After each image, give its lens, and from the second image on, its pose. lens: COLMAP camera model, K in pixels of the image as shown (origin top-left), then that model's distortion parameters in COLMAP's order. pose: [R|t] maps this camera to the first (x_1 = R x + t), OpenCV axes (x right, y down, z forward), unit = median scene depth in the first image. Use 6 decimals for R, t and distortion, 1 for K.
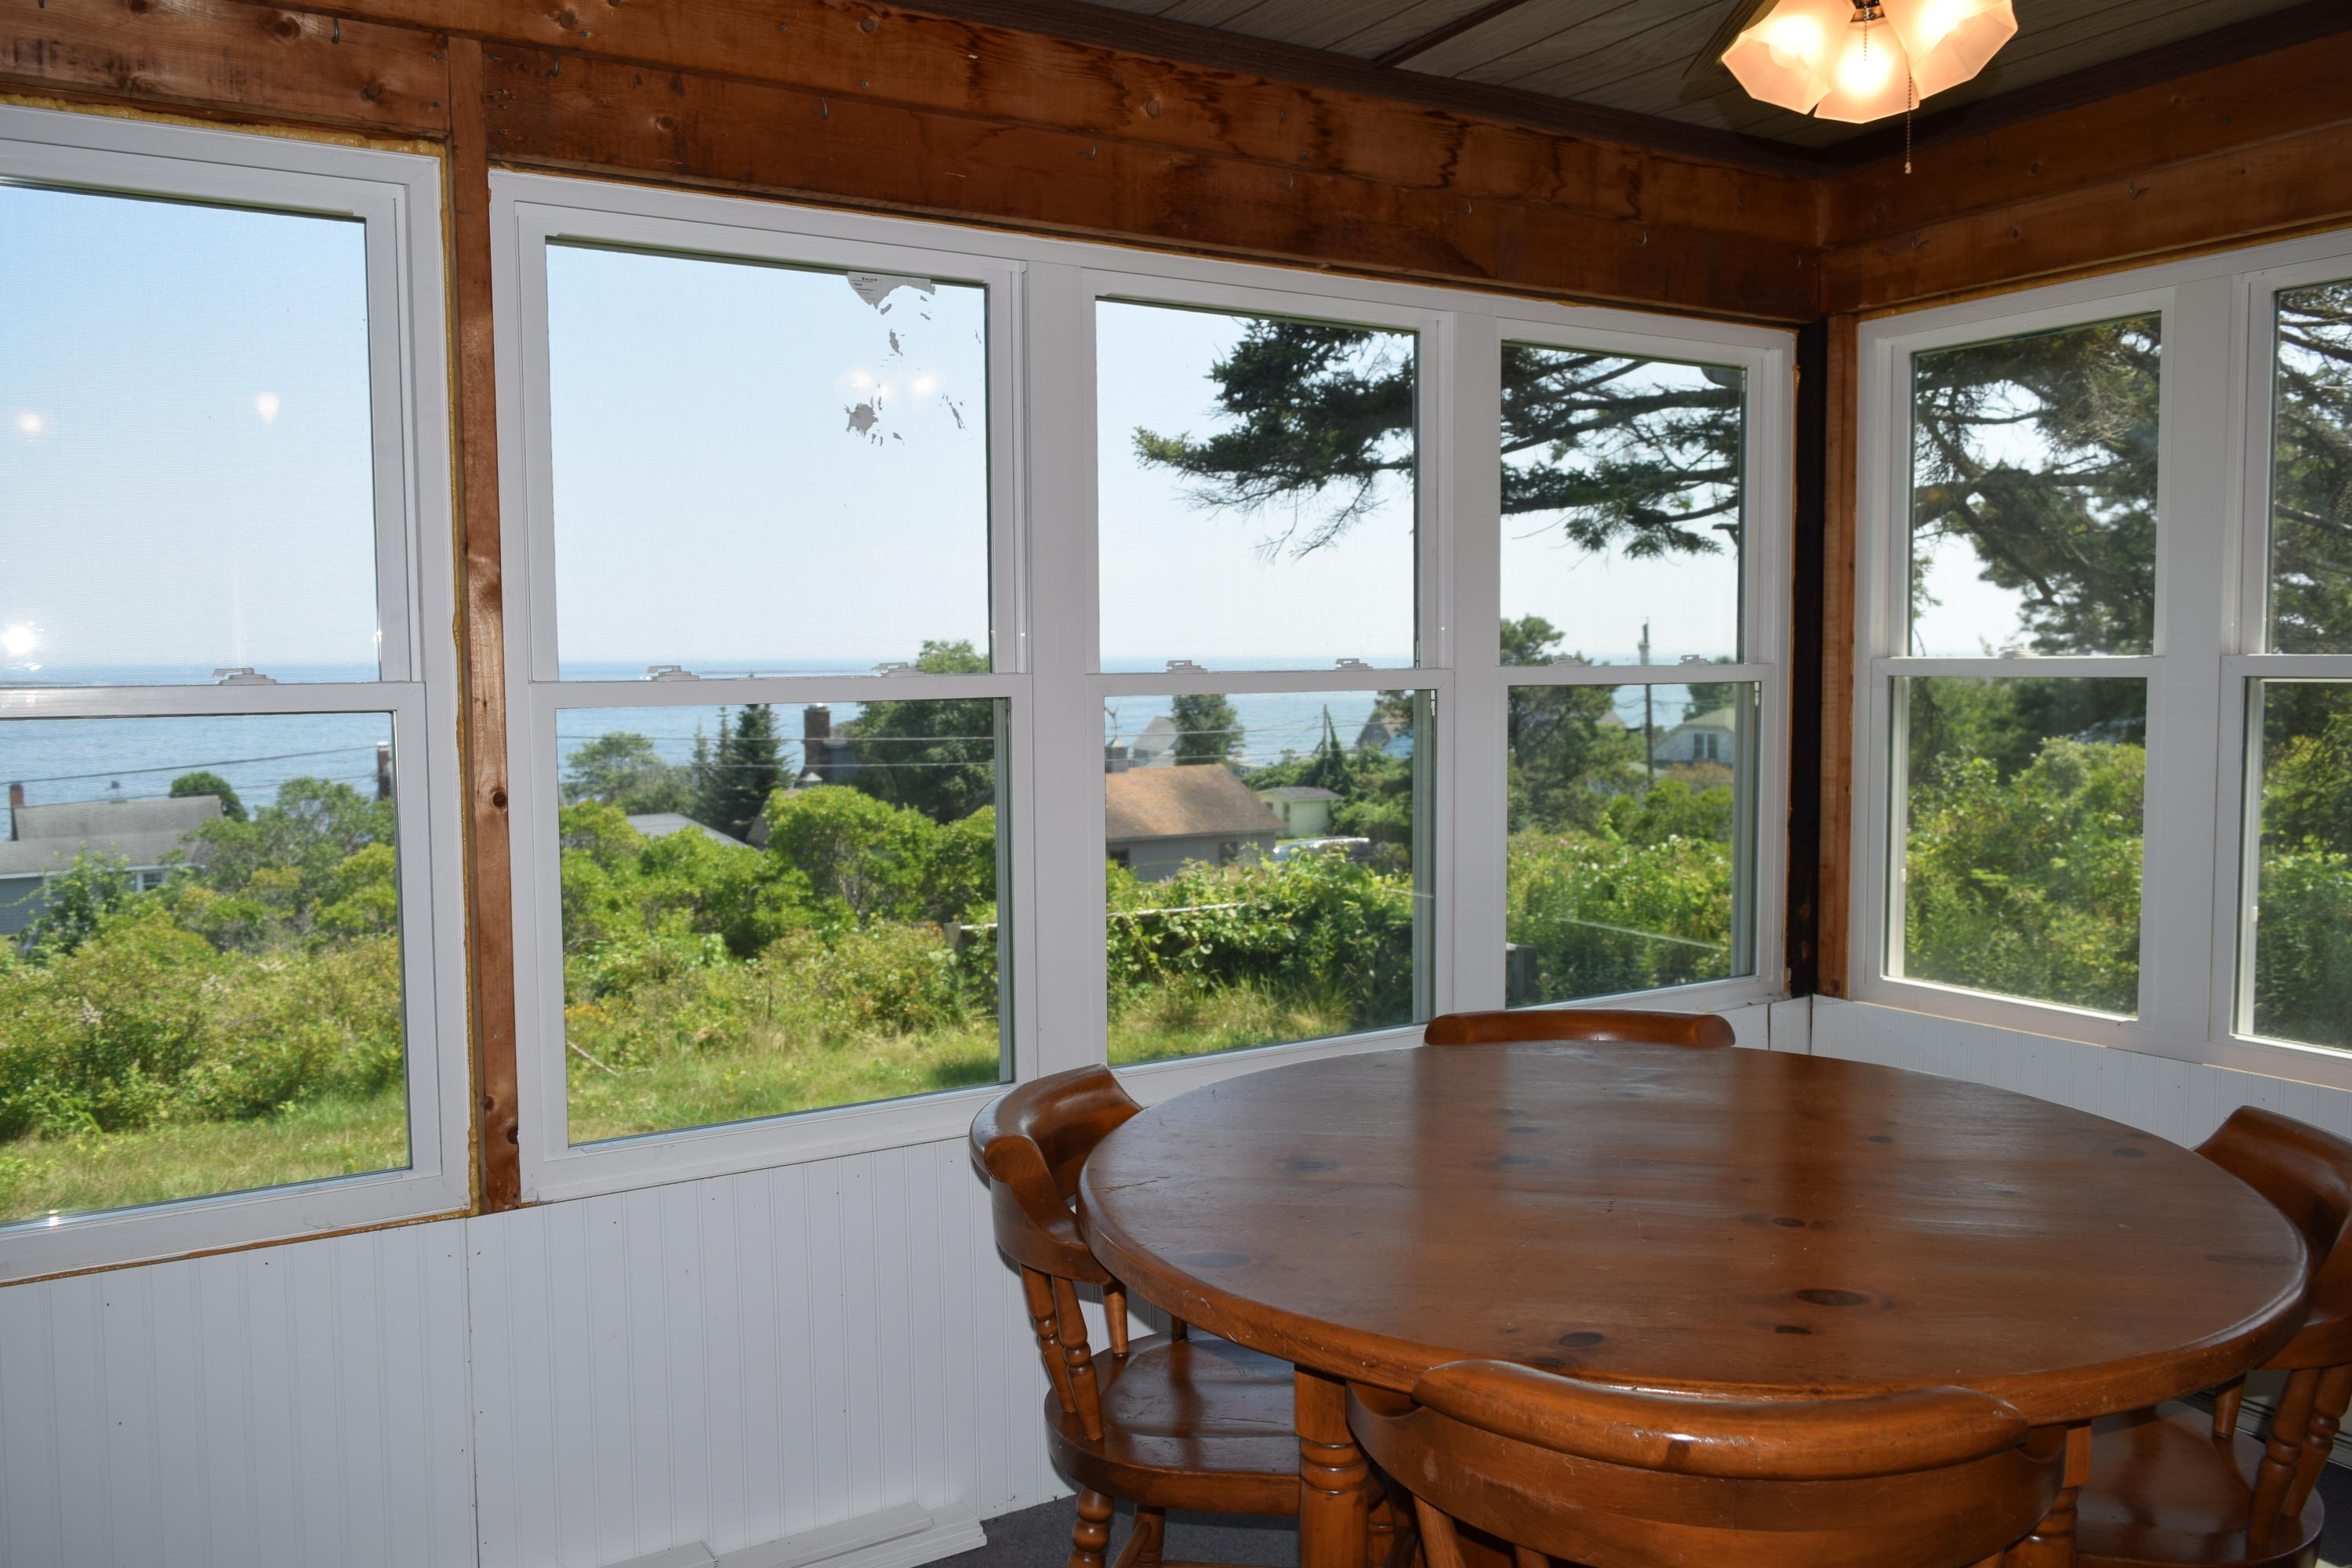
lens RADIAL K [[1835.6, 0, 1180.2], [0, 1835.6, 770.9], [0, 0, 1]] dist [-0.019410, 0.012777]
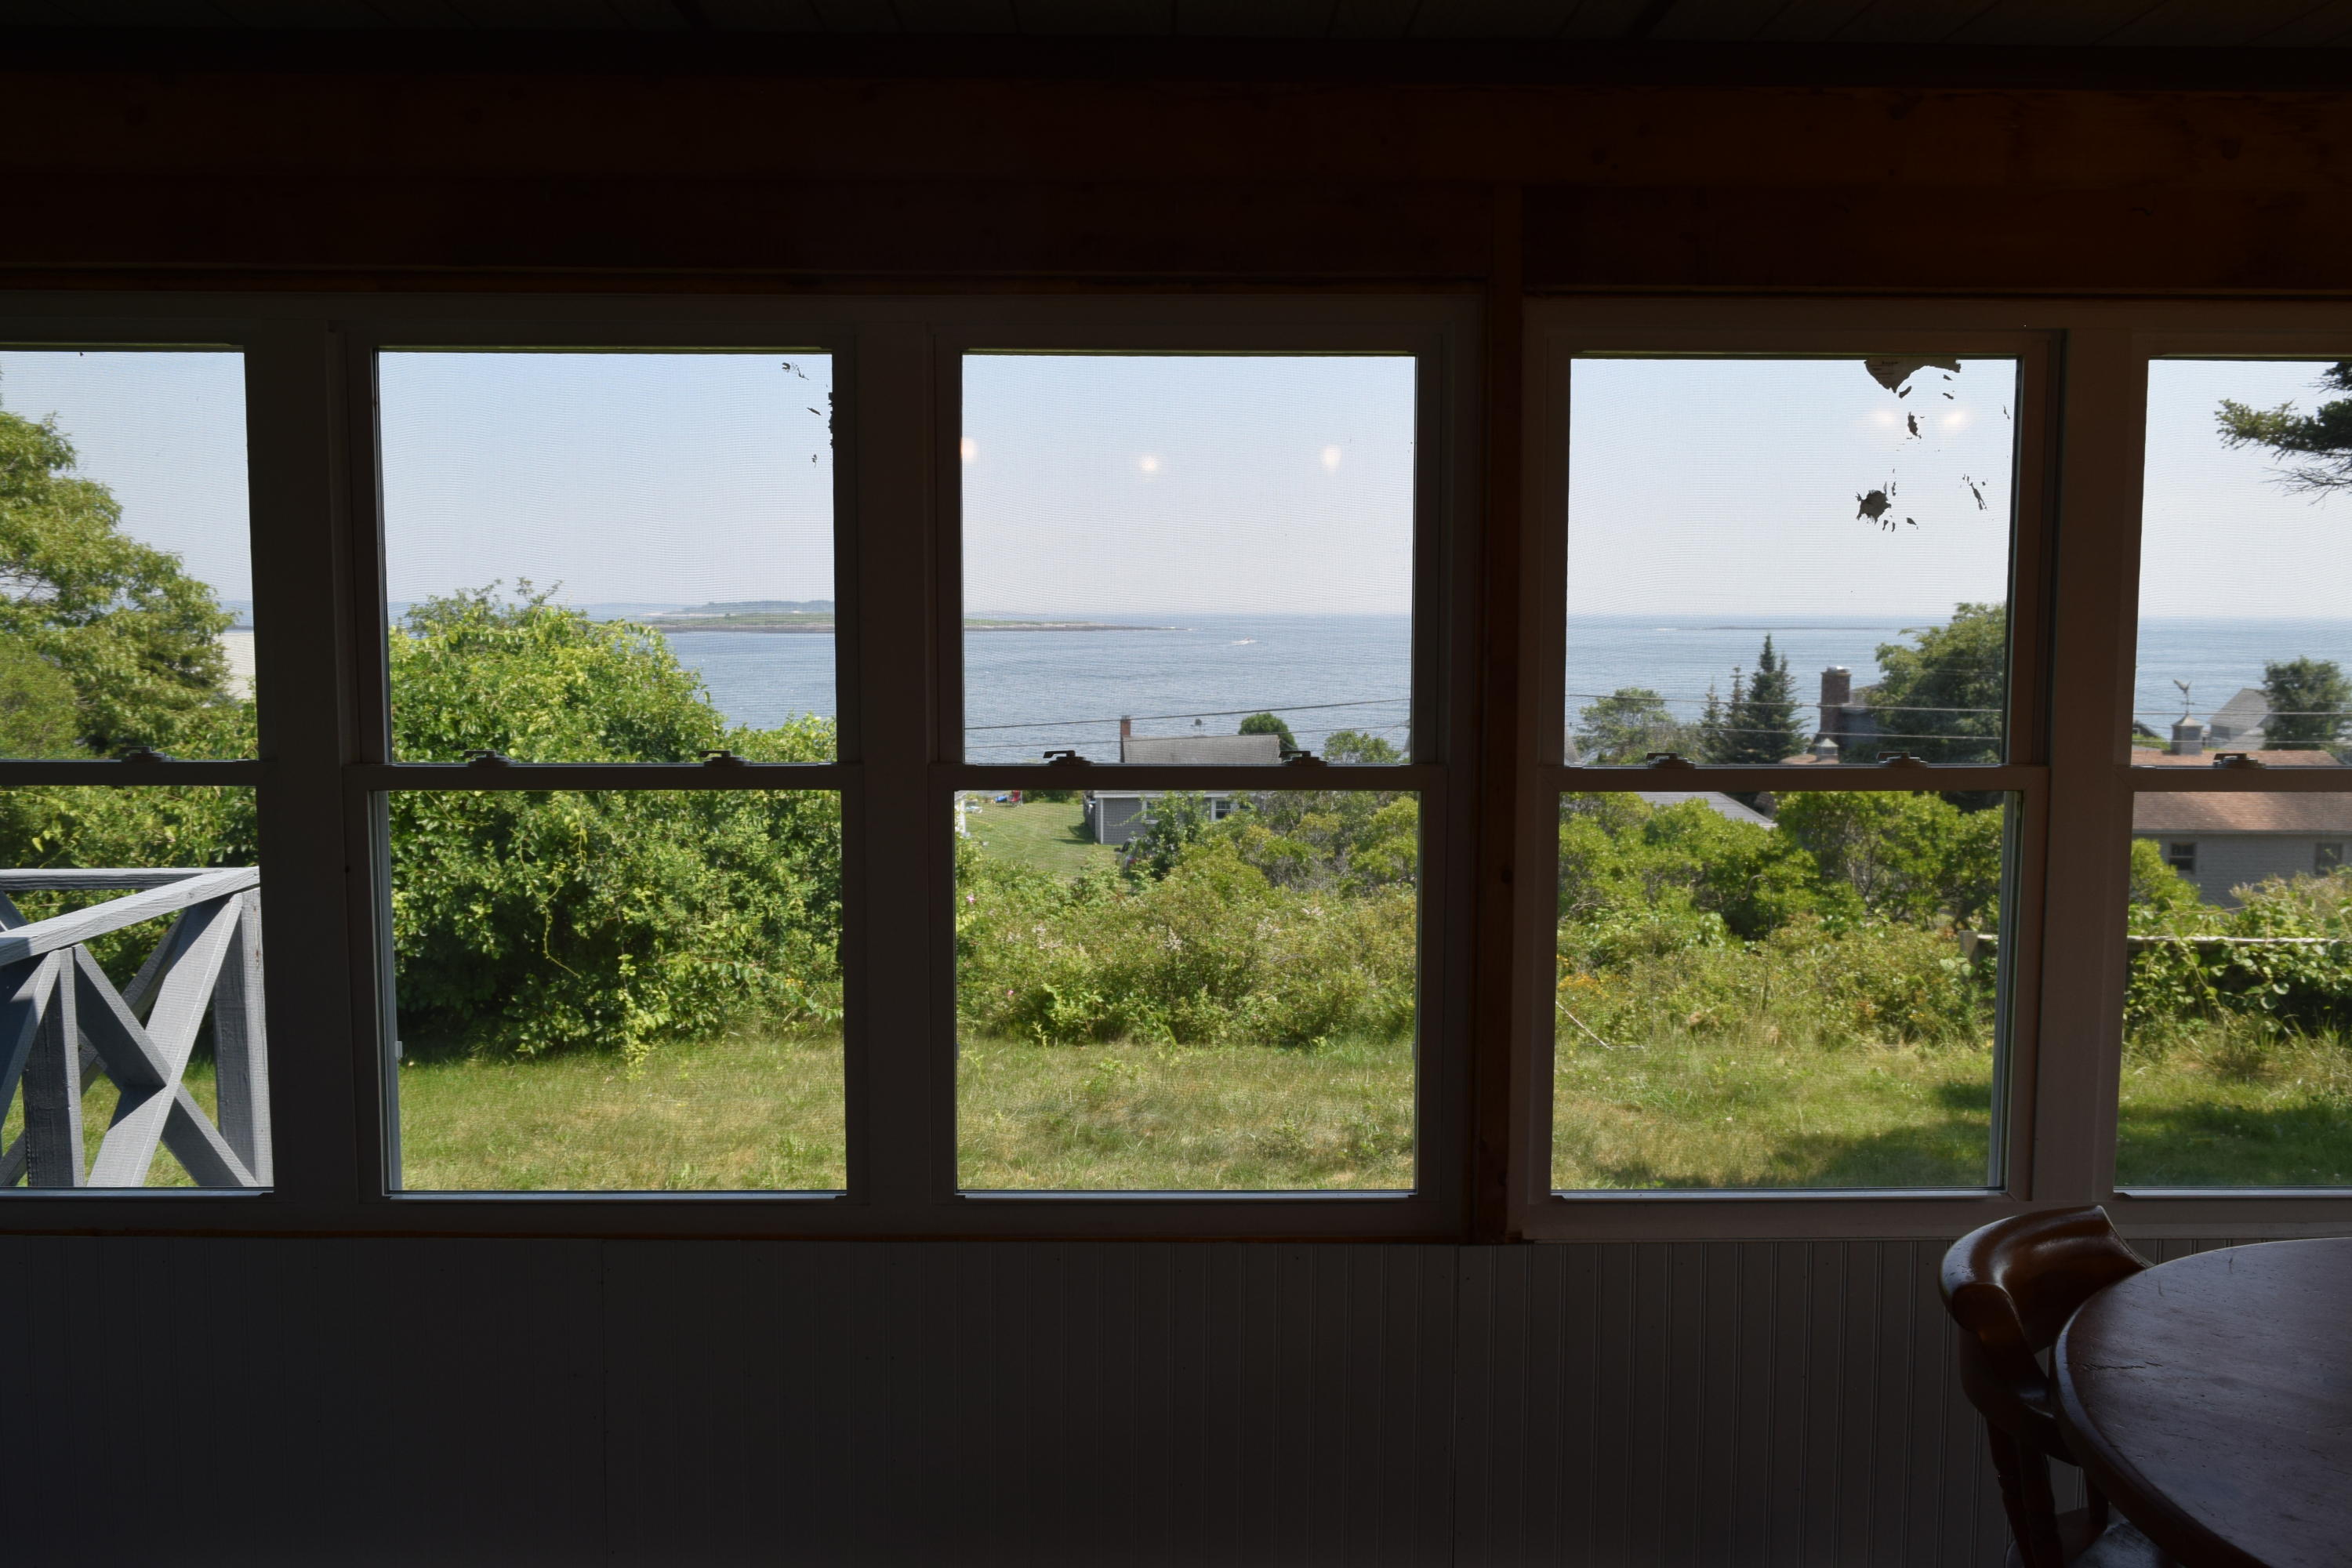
lens RADIAL K [[1835.6, 0, 1171.2], [0, 1835.6, 774.4], [0, 0, 1]] dist [-0.019410, 0.012777]
pose [[0.855528, 0.054569, -0.514873, 0.004070], [-0.041024, 0.998448, 0.037653, -0.015151], [0.516129, -0.011091, 0.856439, -0.009422]]
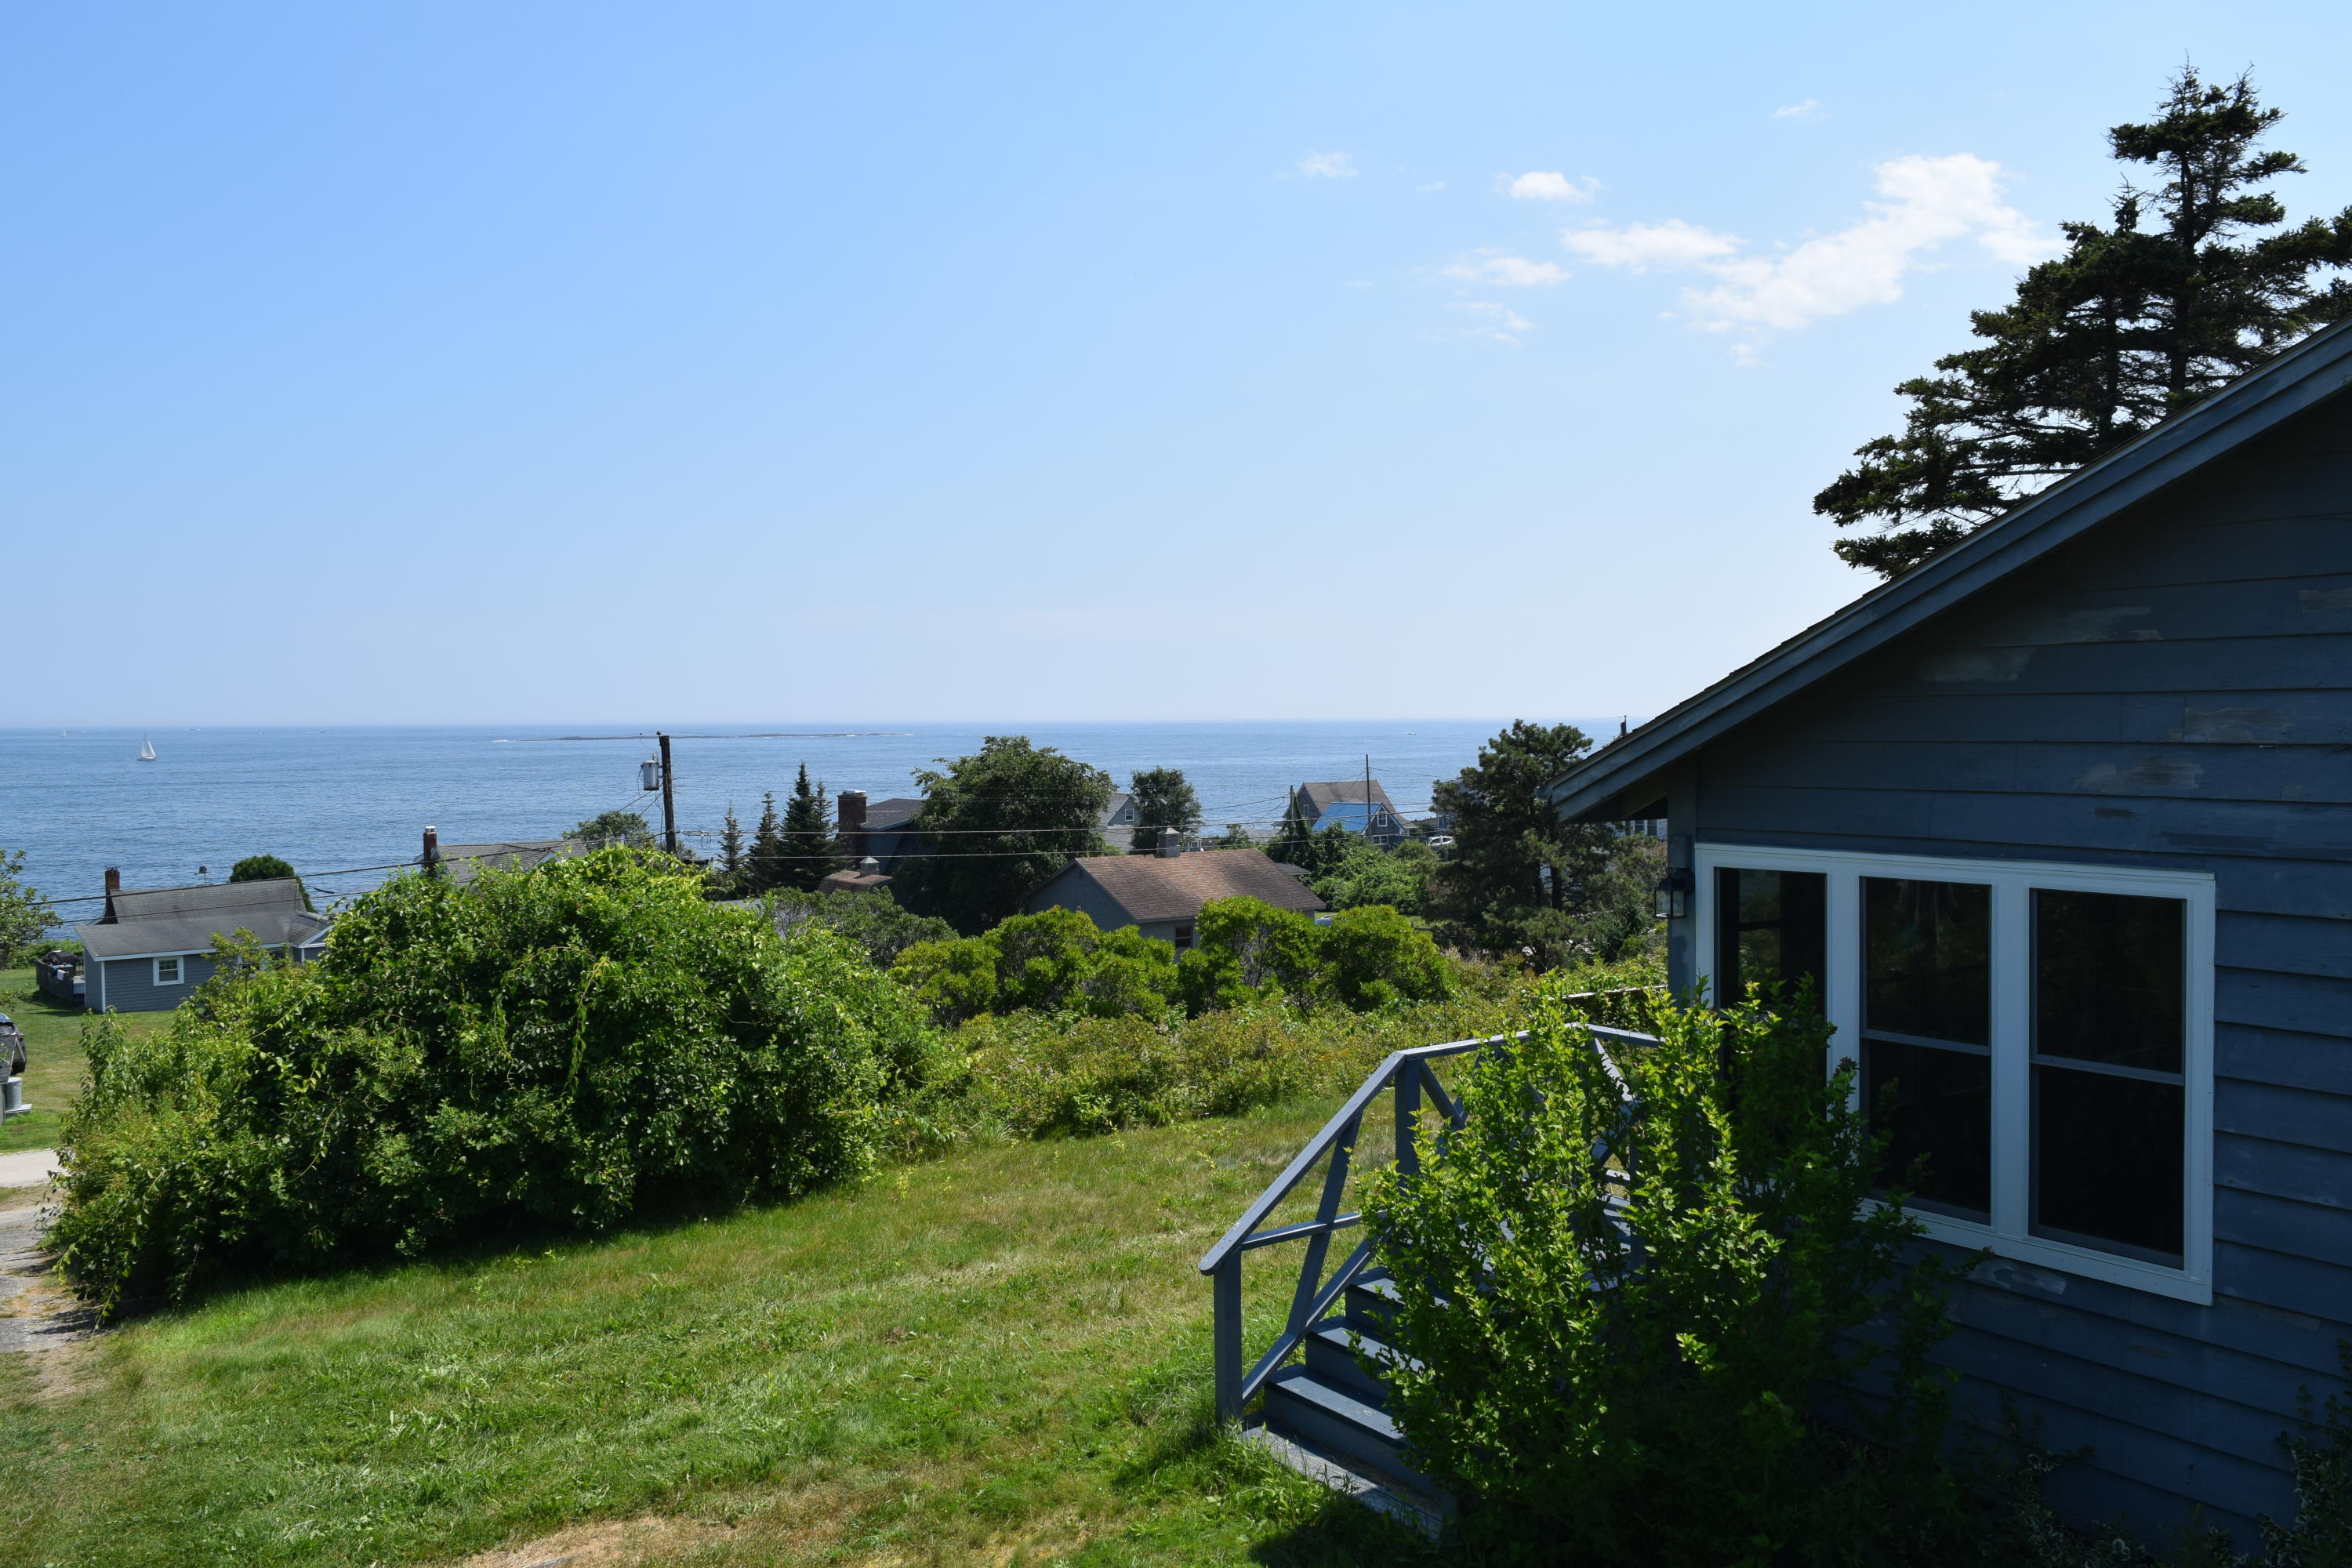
lens RADIAL K [[1835.6, 0, 1169.3], [0, 1835.6, 778.1], [0, 0, 1]] dist [-0.019410, 0.012777]
pose [[0.998102, -0.001861, 0.061560, -0.535968], [0.003833, 0.999483, -0.031920, -0.059036], [-0.061469, 0.032095, 0.997593, -0.594390]]
